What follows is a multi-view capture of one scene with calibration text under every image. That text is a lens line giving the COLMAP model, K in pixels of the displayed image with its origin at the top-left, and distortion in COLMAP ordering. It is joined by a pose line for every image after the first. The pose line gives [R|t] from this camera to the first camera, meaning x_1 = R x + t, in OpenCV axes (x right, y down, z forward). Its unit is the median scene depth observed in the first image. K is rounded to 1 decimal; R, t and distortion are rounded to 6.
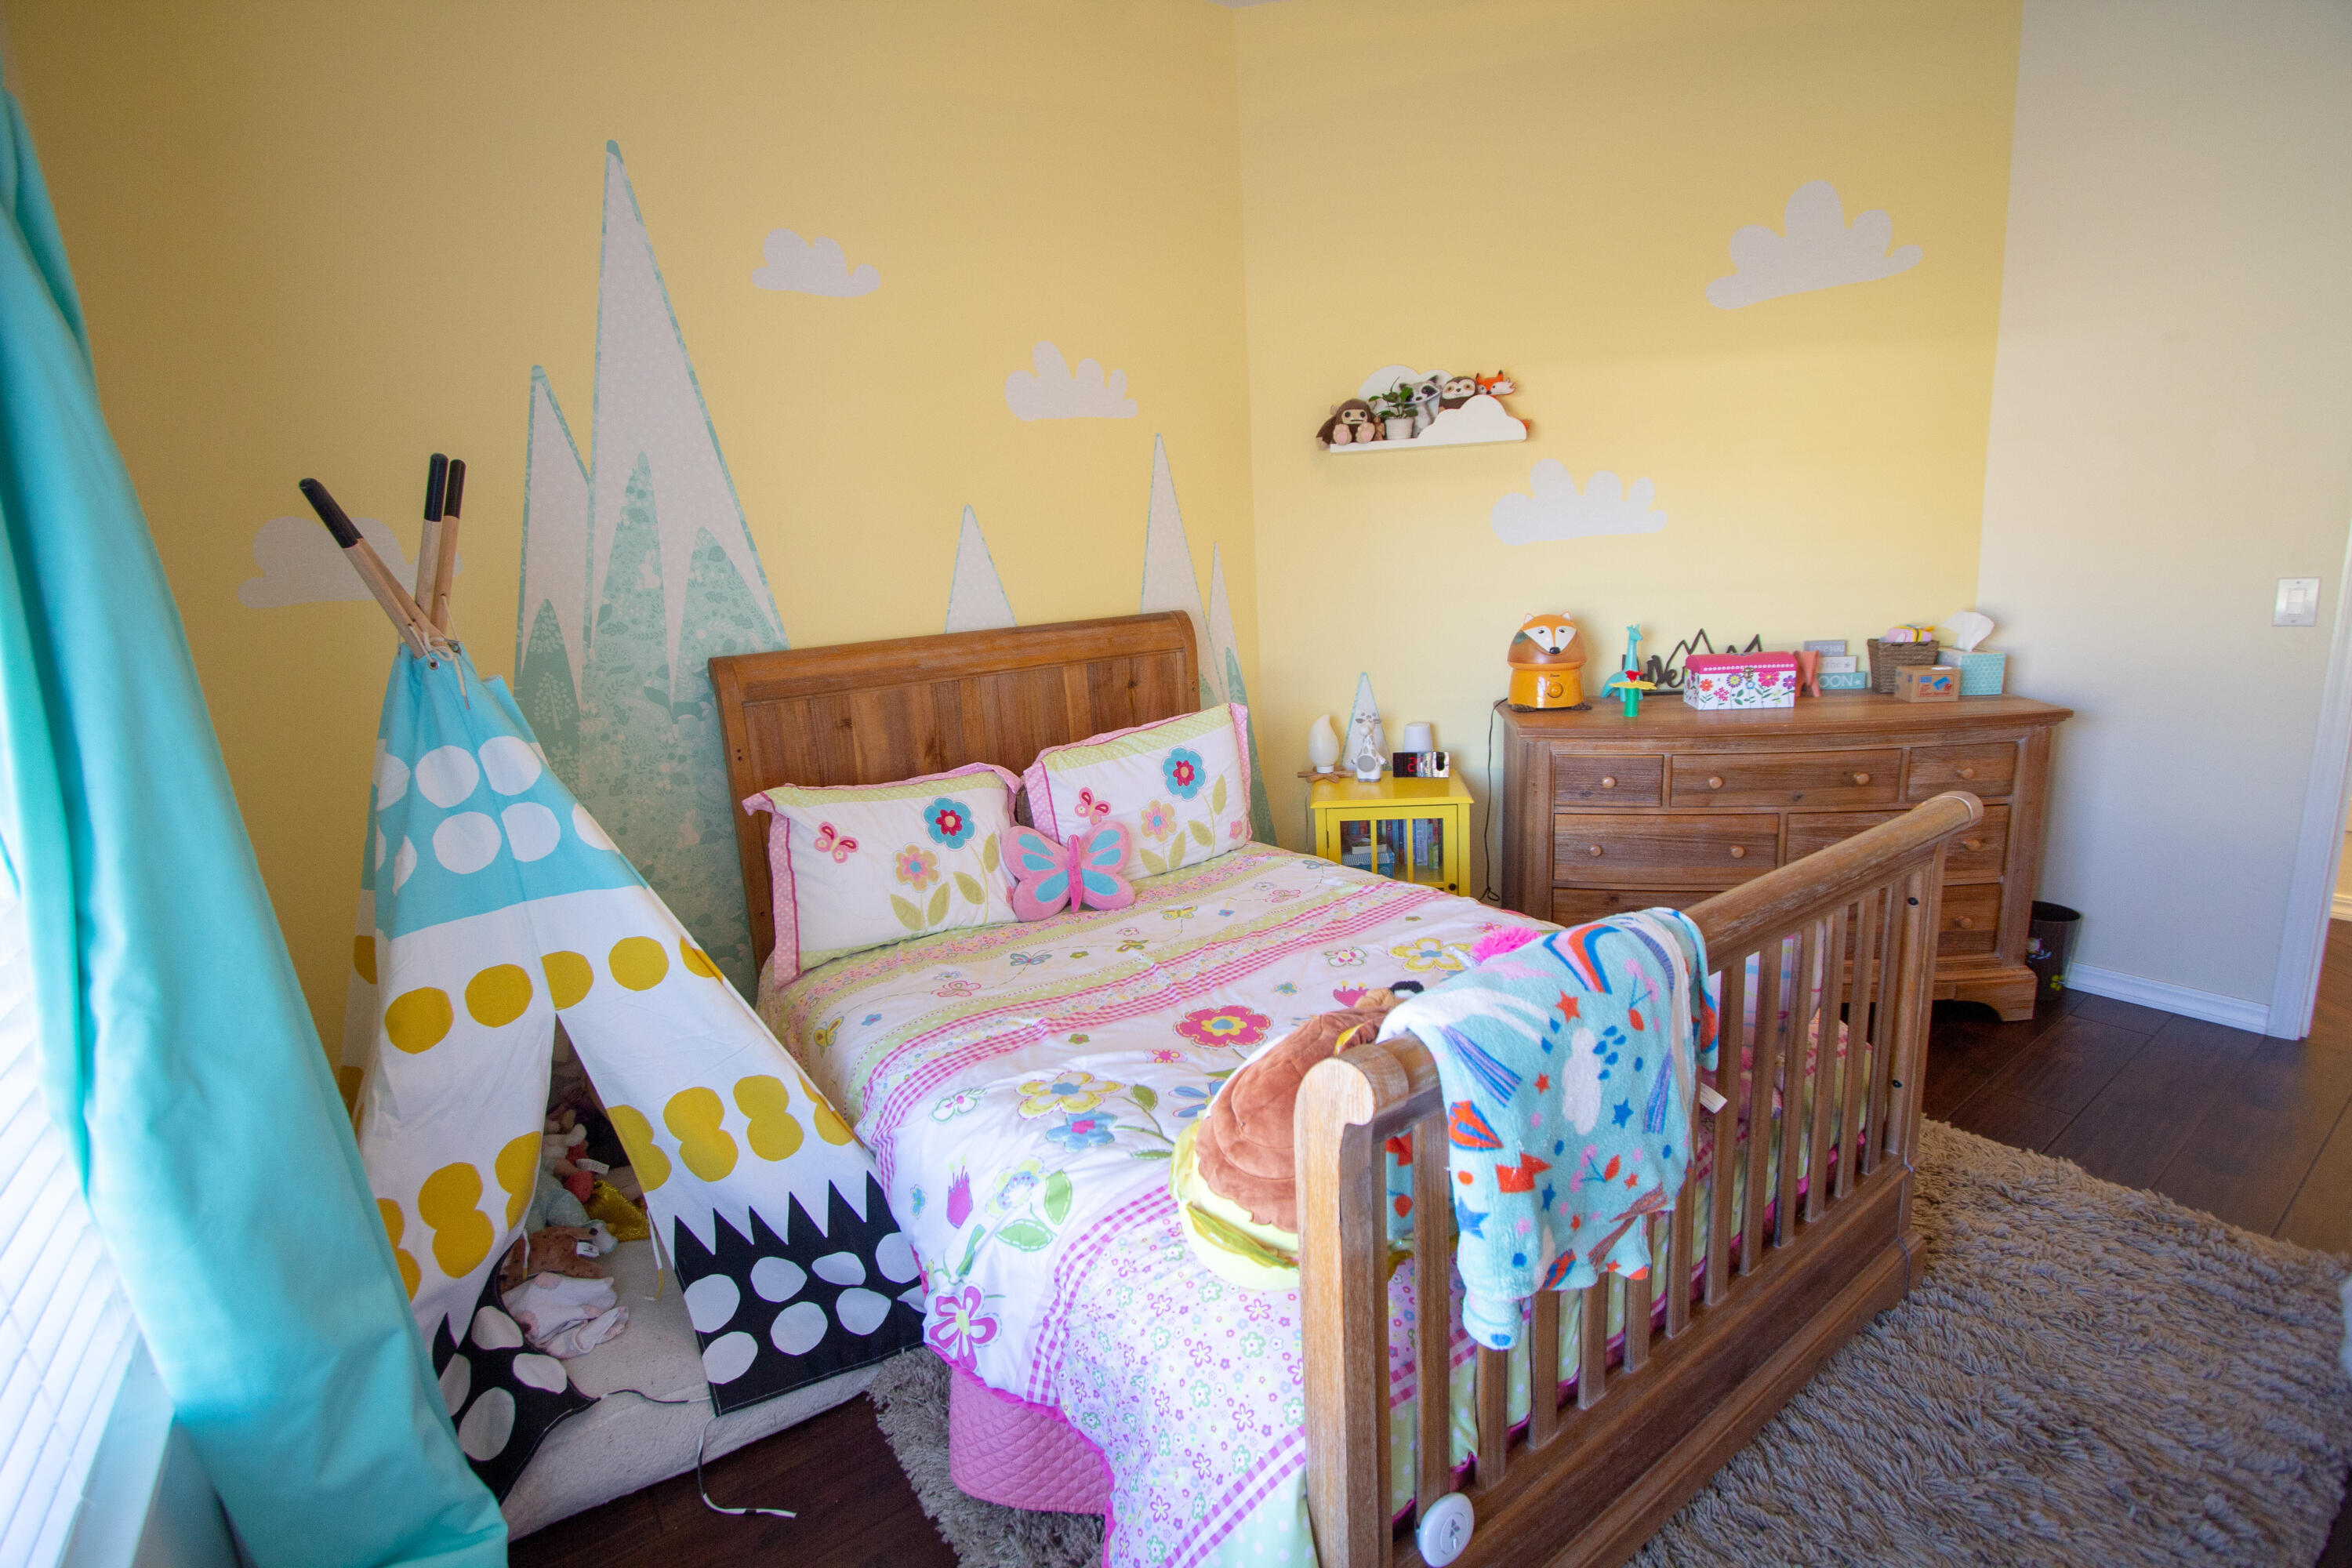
lens RADIAL K [[1075.8, 0, 1178.9], [0, 1075.8, 778.2], [0, 0, 1]] dist [-0.014042, 0.000674]
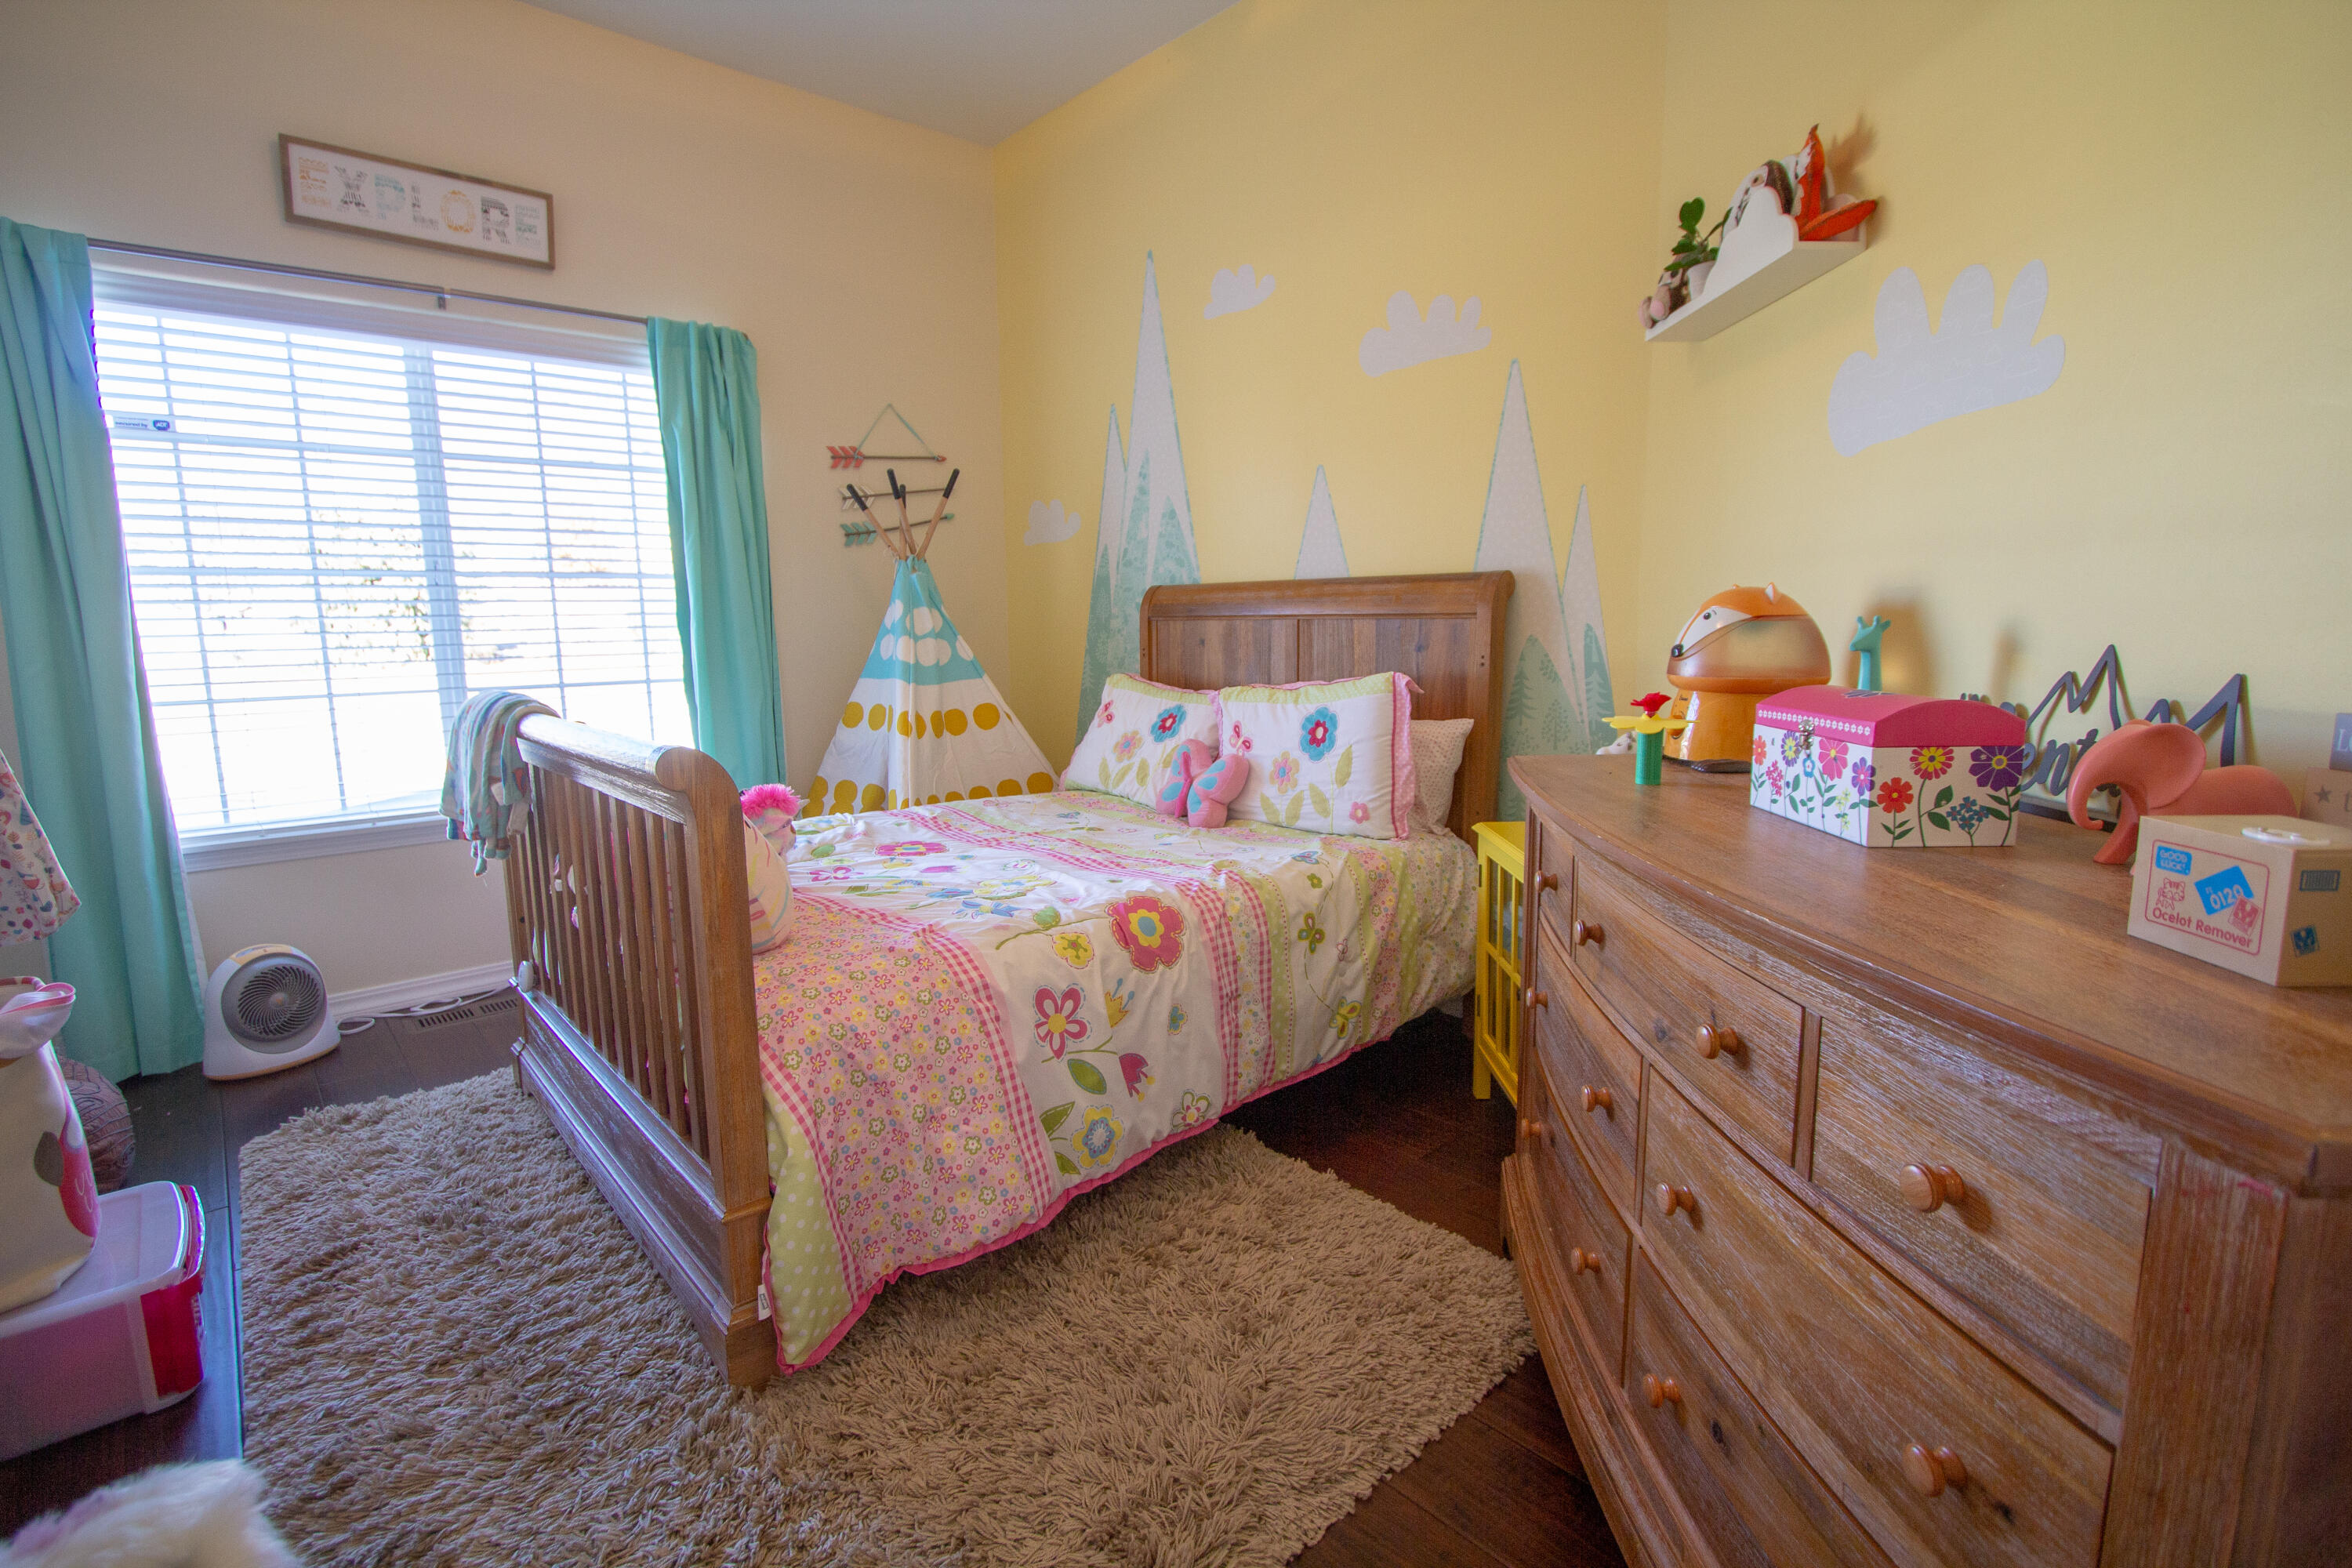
lens RADIAL K [[1075.8, 0, 1178.9], [0, 1075.8, 778.2], [0, 0, 1]] dist [-0.014042, 0.000674]
pose [[0.111767, 0.201830, -0.973022, 0.984187], [-0.206499, 0.962501, 0.175928, -0.115581], [0.972042, 0.181265, 0.149254, 0.799975]]
